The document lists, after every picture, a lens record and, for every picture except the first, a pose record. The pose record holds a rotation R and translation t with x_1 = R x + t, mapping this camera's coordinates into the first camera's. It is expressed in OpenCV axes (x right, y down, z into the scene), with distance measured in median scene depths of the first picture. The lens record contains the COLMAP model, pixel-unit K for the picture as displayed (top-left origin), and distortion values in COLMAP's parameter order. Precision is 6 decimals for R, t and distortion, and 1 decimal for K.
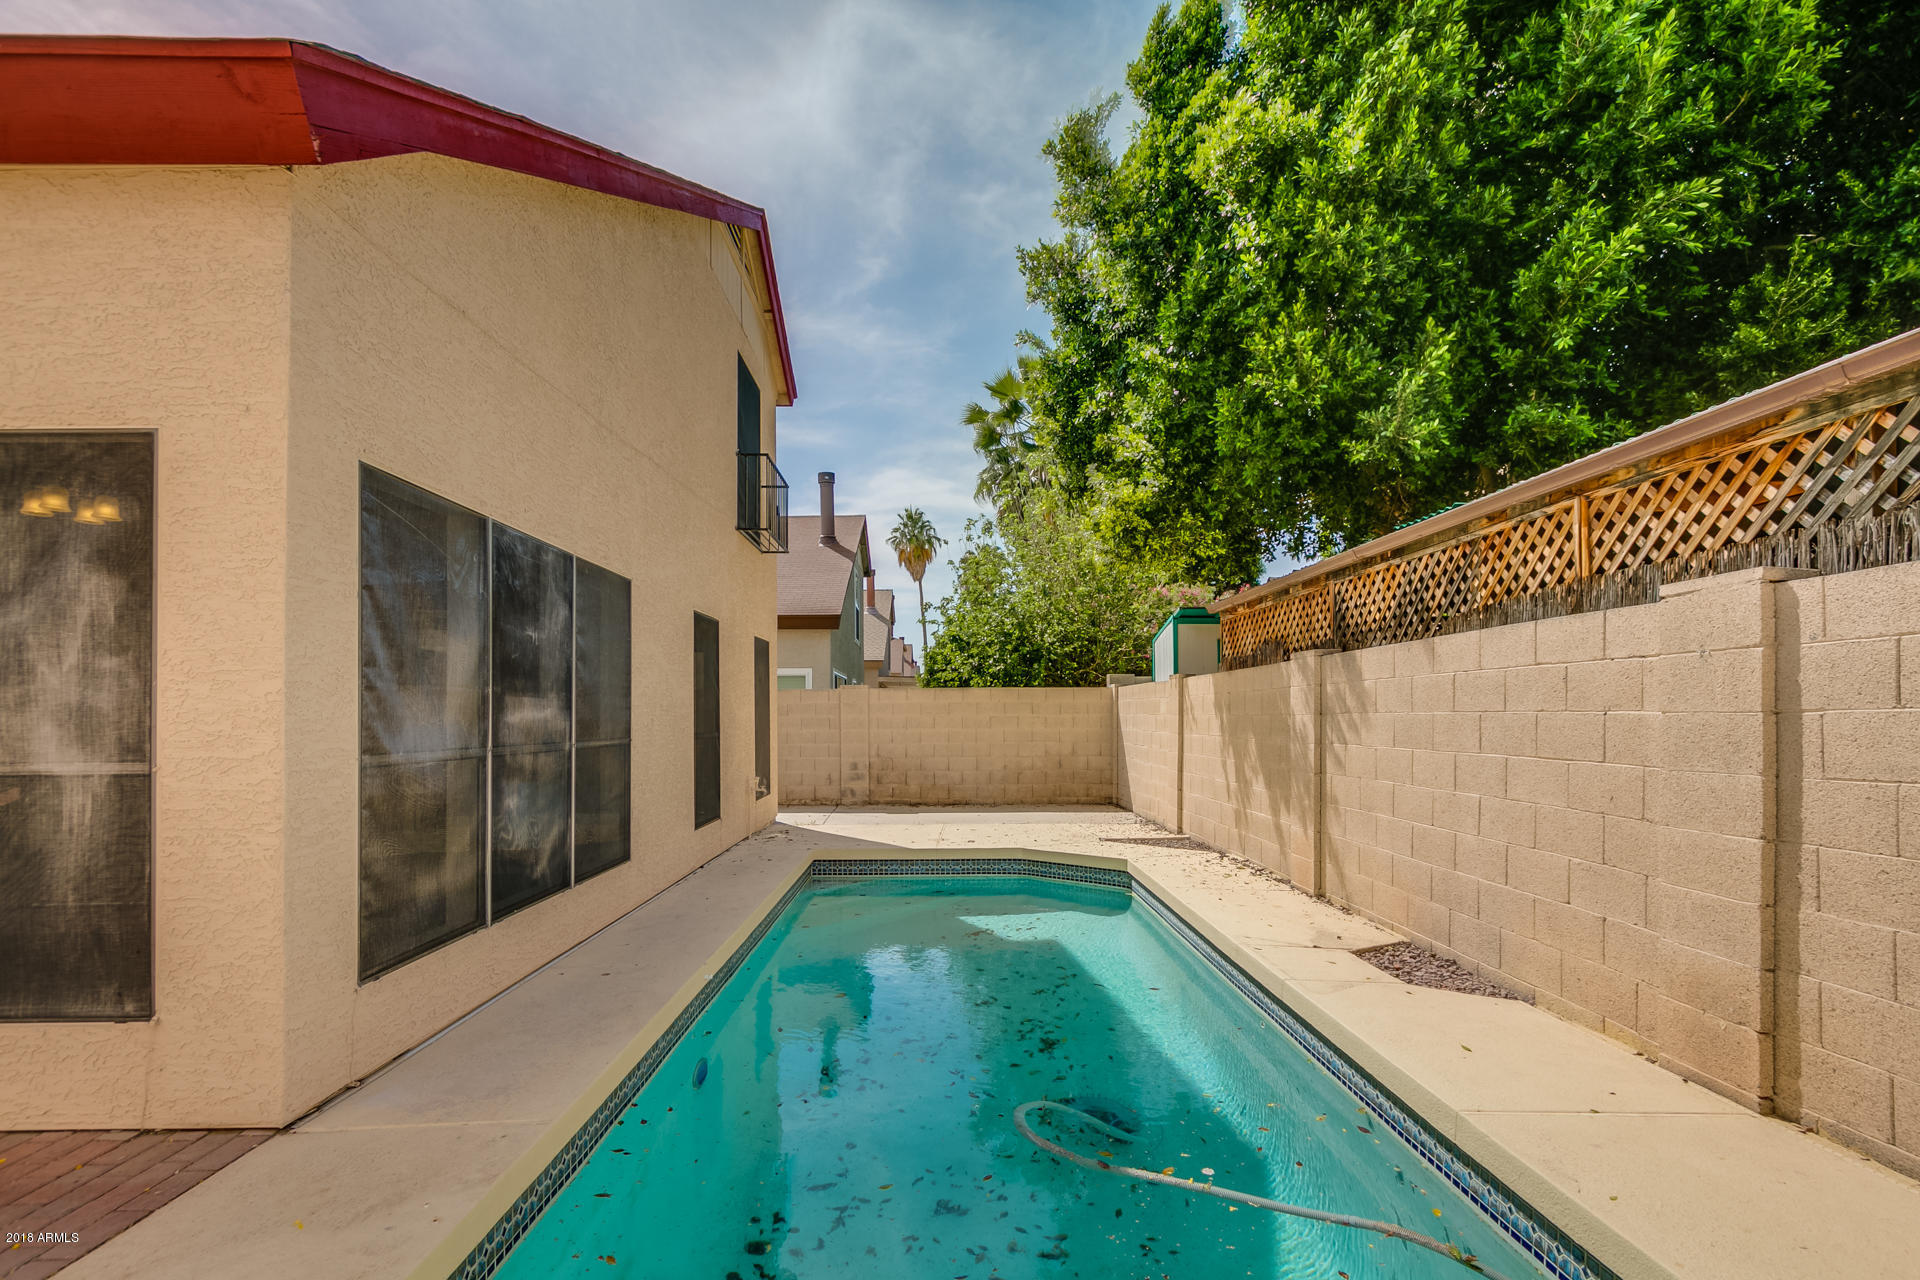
lens RADIAL K [[889.5, 0, 968.4], [0, 889.5, 693.5], [0, 0, 1]] dist [-0.014564, 0.002769]
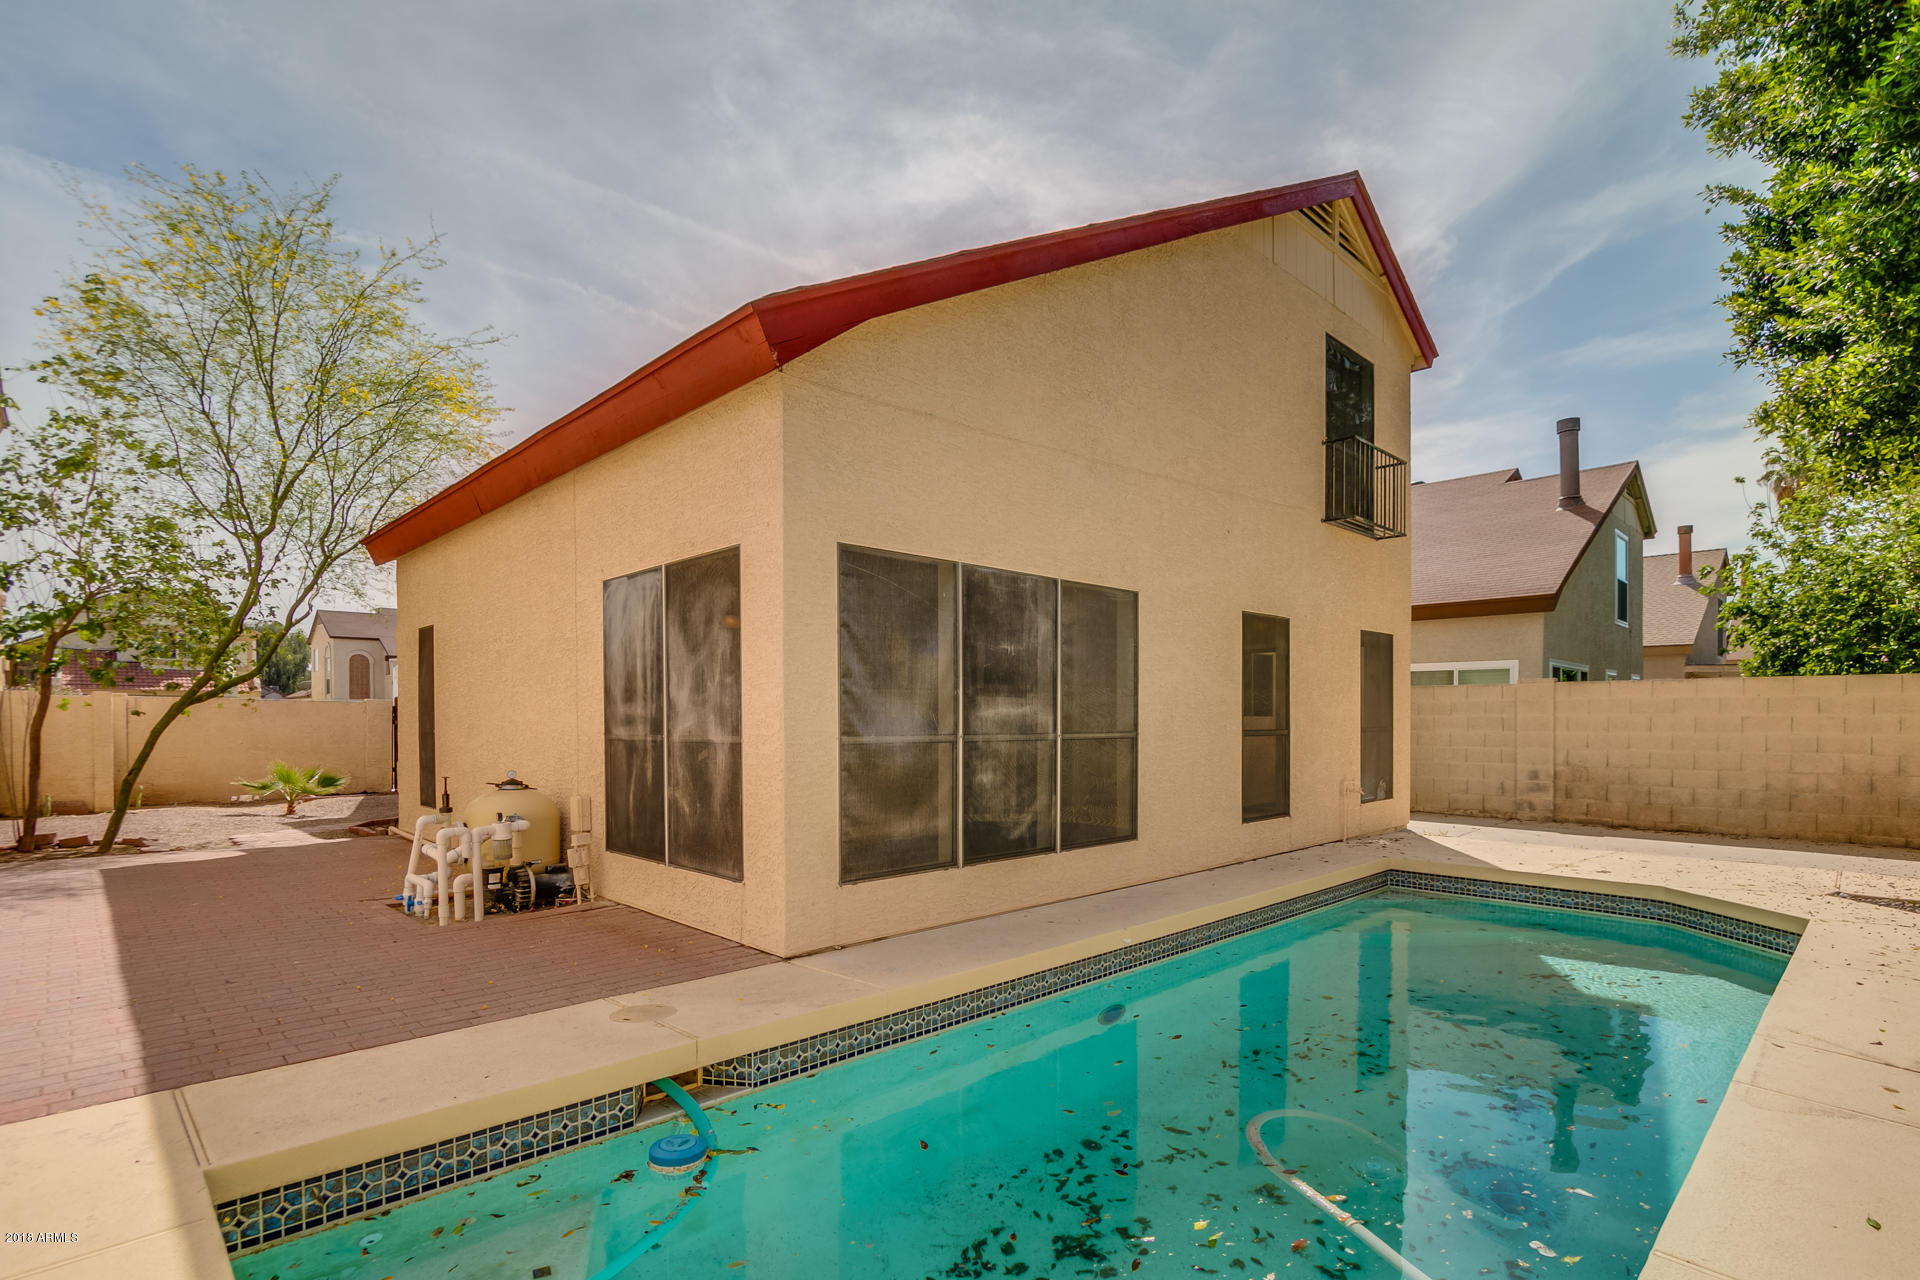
lens RADIAL K [[889.5, 0, 926.2], [0, 889.5, 727.1], [0, 0, 1]] dist [-0.014564, 0.002769]
pose [[0.680119, 0.013318, -0.732981, 0.496186], [0.014717, 0.999385, 0.031814, 0.006896], [0.732954, -0.032425, 0.679505, 0.057120]]
